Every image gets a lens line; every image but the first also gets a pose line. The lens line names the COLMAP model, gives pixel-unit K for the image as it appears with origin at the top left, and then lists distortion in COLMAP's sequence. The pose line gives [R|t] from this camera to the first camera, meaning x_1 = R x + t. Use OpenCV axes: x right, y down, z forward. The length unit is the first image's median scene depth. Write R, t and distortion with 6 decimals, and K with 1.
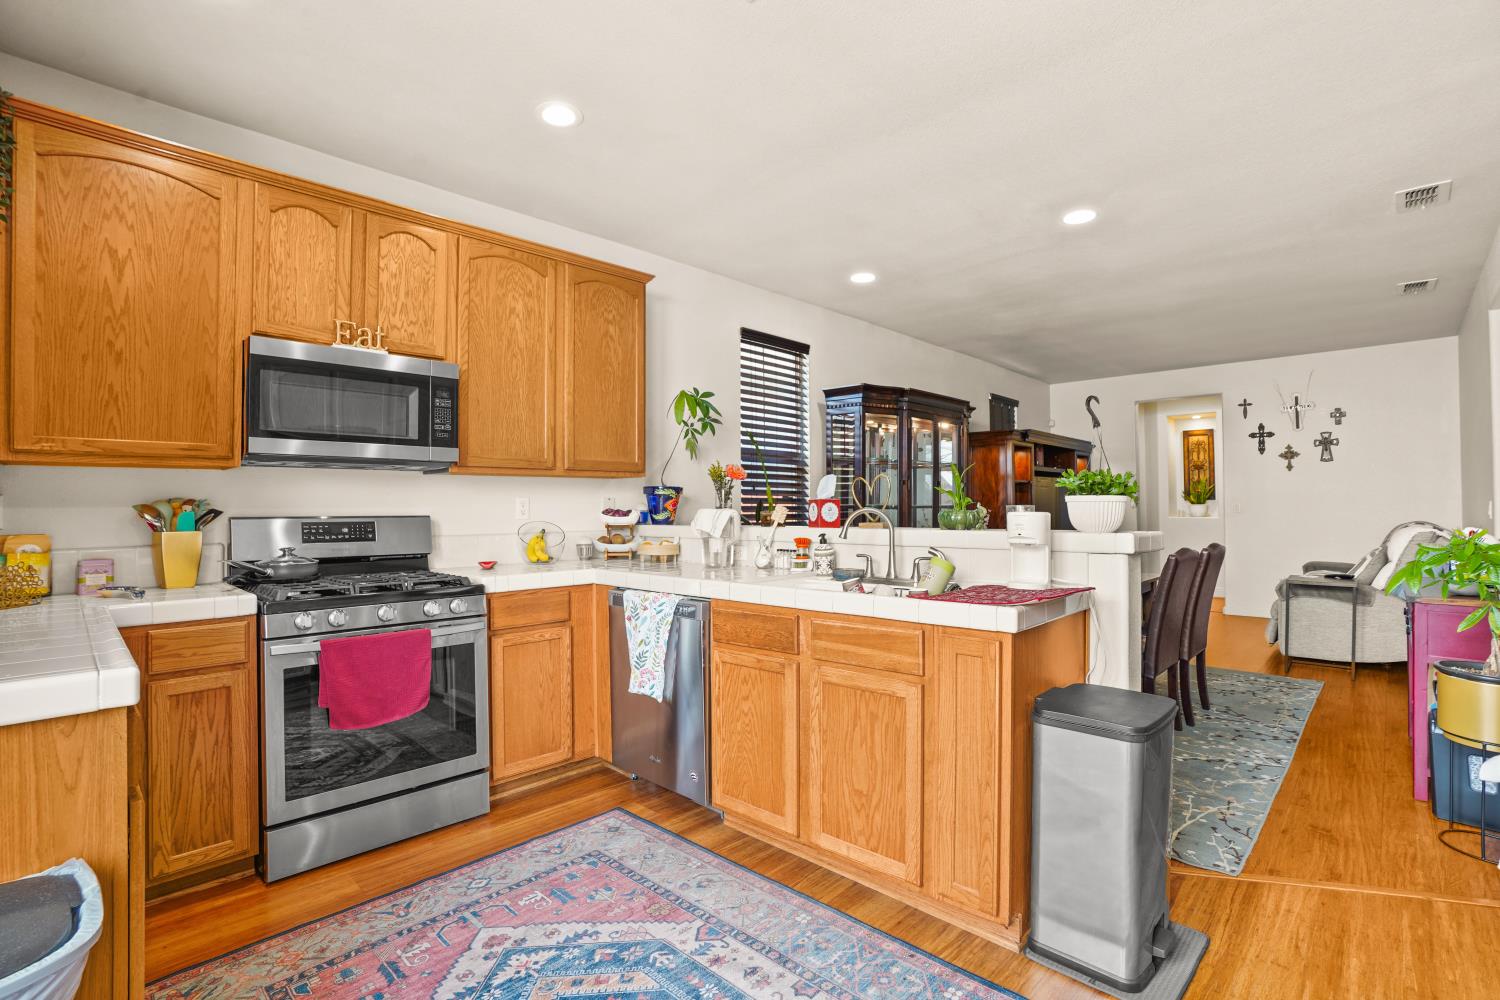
lens RADIAL K [[696.2, 0, 742.0], [0, 696.2, 494.8], [0, 0, 1]] dist [-0.066197, 0.023792]
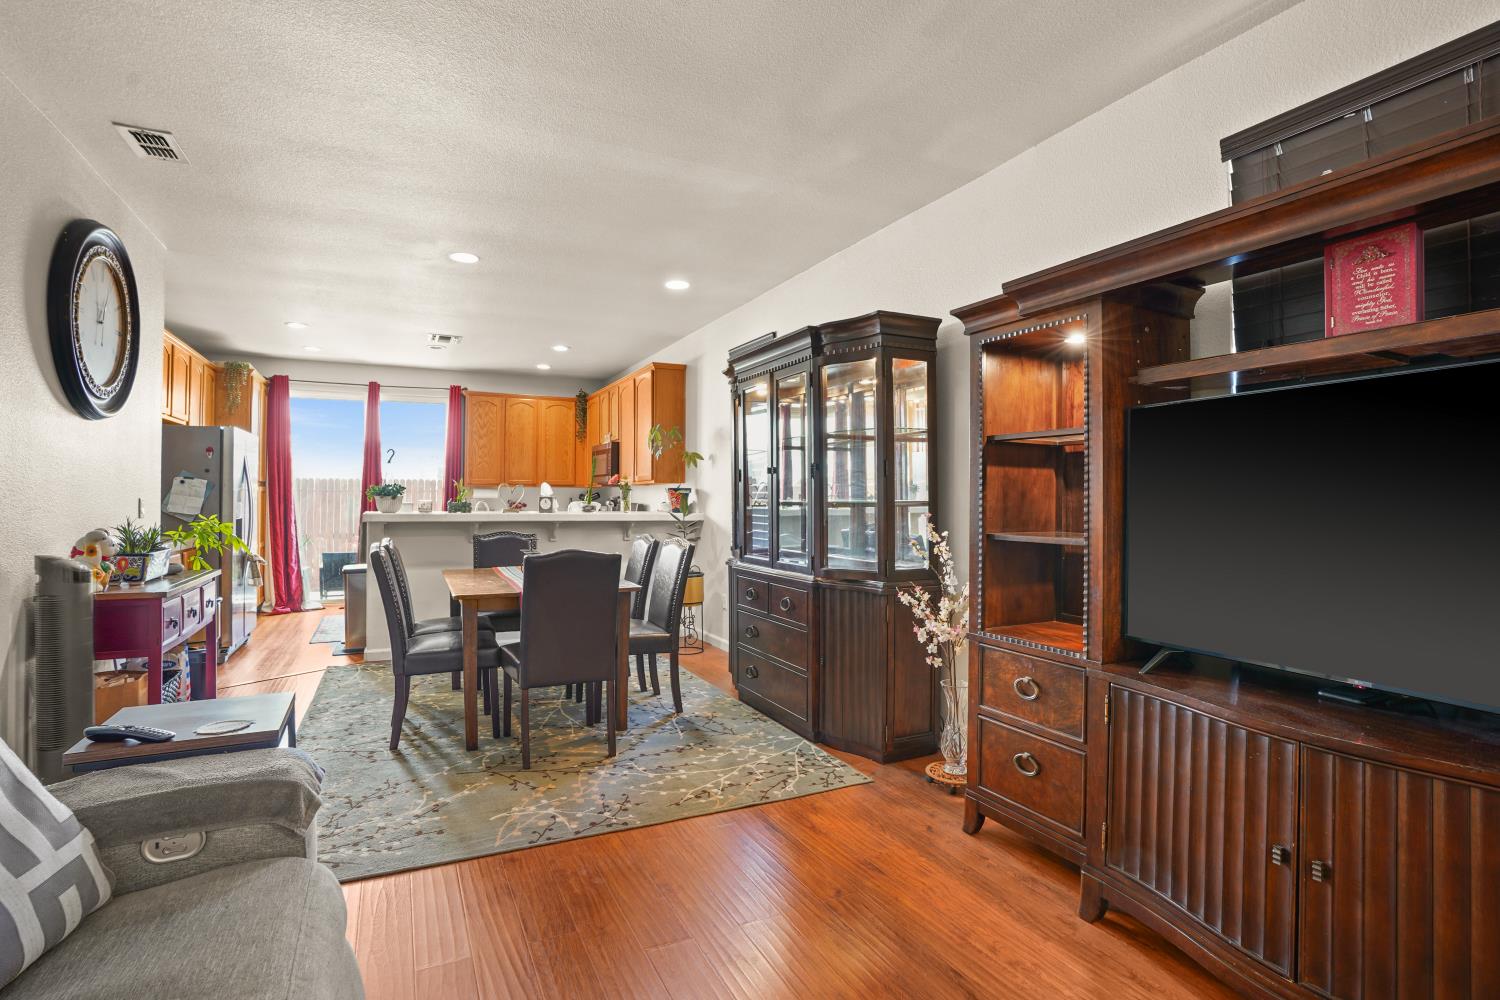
lens RADIAL K [[713.3, 0, 750.0], [0, 713.3, 500.0], [0, 0, 1]] dist [-0.070921, 0.022570]
pose [[-0.327969, 0.002791, -0.944684, 1.111552], [0.010096, 0.999949, -0.000551, 0.015012], [0.944635, -0.009719, -0.327980, 1.397140]]
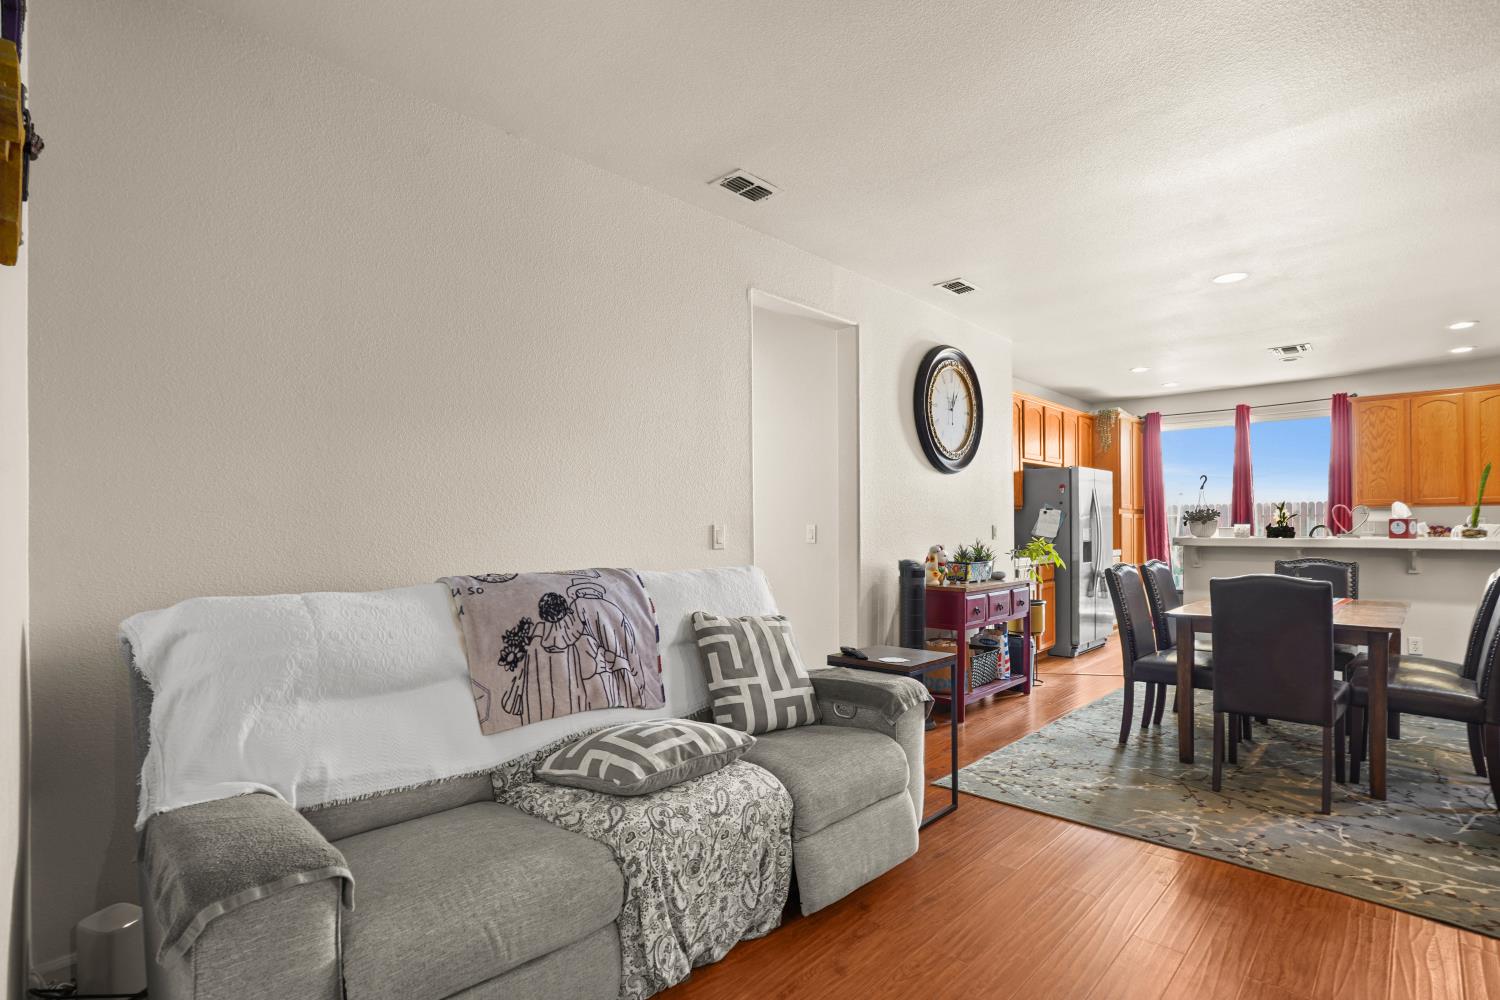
lens RADIAL K [[720.8, 0, 746.4], [0, 720.8, 526.1], [0, 0, 1]] dist [-0.065966, 0.023945]
pose [[-0.999940, 0.010886, 0.001444, 0.997275], [0.010863, 0.999825, -0.015239, 0.020436], [-0.001610, -0.015223, -0.999883, 1.642143]]
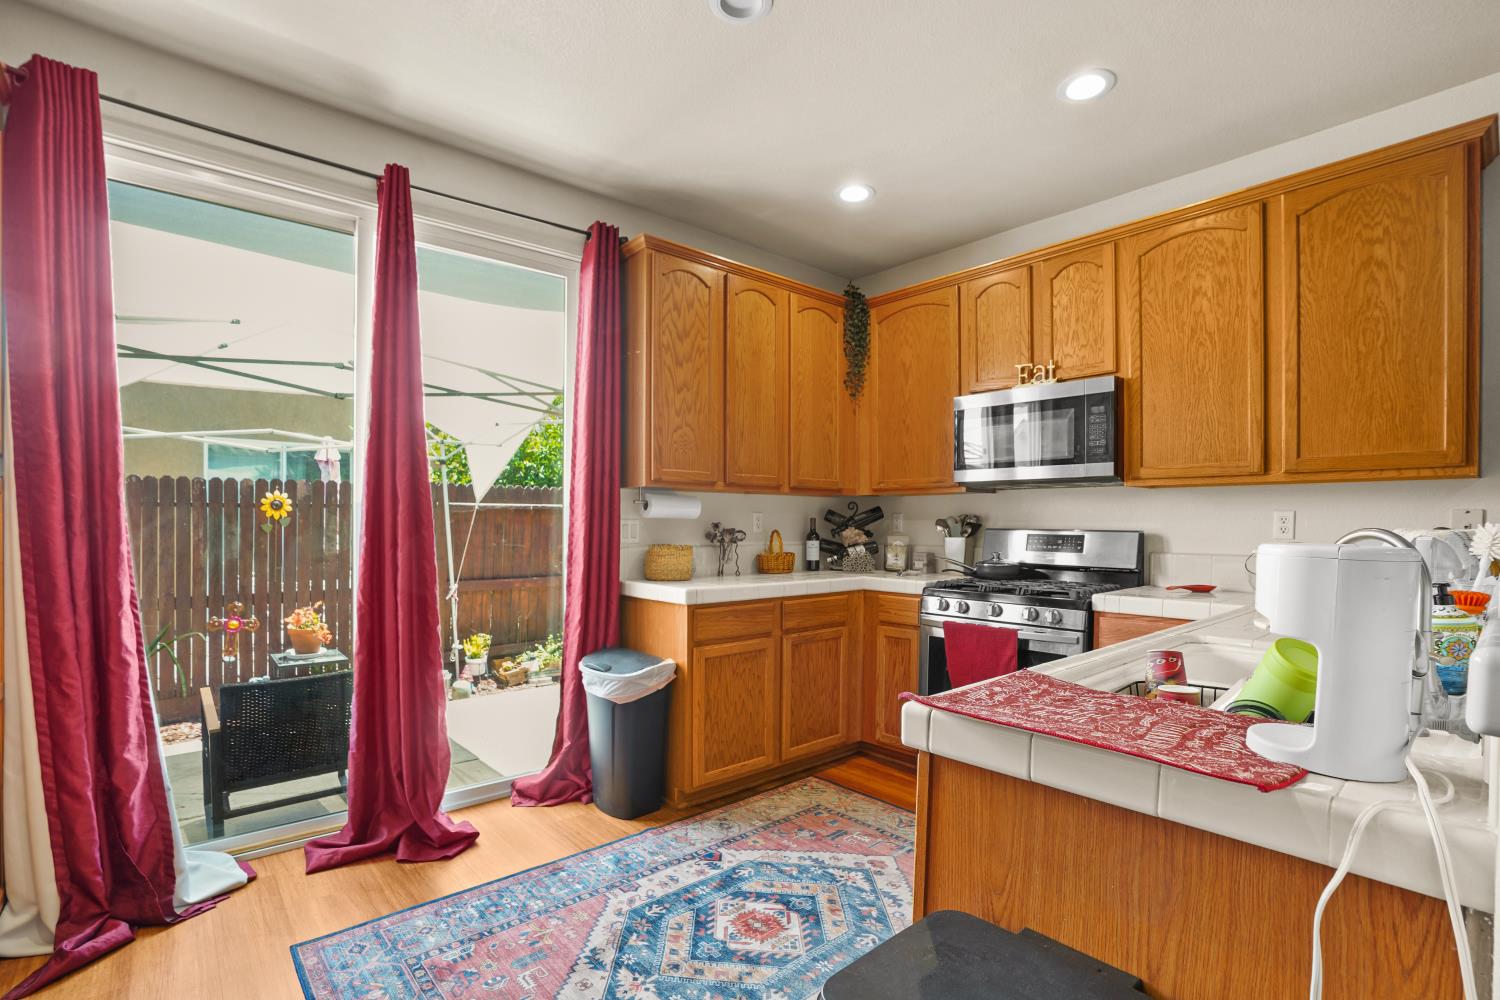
lens RADIAL K [[695.2, 0, 749.1], [0, 695.2, 533.9], [0, 0, 1]] dist [-0.061041, 0.019043]
pose [[-0.078407, 0.021748, -0.996684, 0.363643], [0.009936, 0.999729, 0.021033, 0.005305], [0.996872, -0.008254, -0.078602, 0.342072]]
